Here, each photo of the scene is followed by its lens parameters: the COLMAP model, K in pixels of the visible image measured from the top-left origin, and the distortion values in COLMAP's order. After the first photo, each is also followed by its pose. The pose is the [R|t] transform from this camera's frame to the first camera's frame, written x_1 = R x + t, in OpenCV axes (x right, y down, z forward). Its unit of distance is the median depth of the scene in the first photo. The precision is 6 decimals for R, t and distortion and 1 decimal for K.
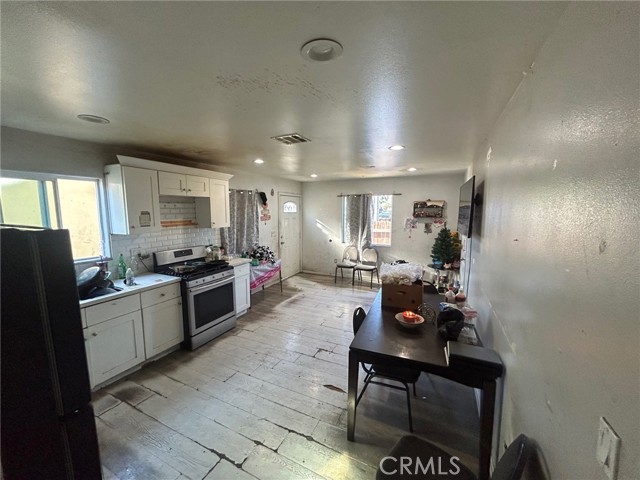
lens RADIAL K [[255.7, 0, 320.8], [0, 255.7, 238.3], [0, 0, 1]] dist [0.008170, 0.000228]
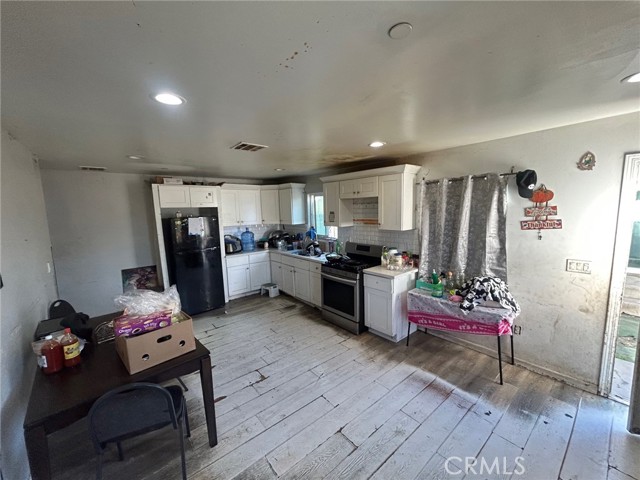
lens RADIAL K [[255.7, 0, 319.9], [0, 255.7, 241.2], [0, 0, 1]] dist [0.008170, 0.000228]
pose [[-0.409167, 0.127292, -0.903537, 0.571615], [-0.075518, 0.982100, 0.172559, -0.156966], [0.909329, 0.138839, -0.392230, 1.298321]]
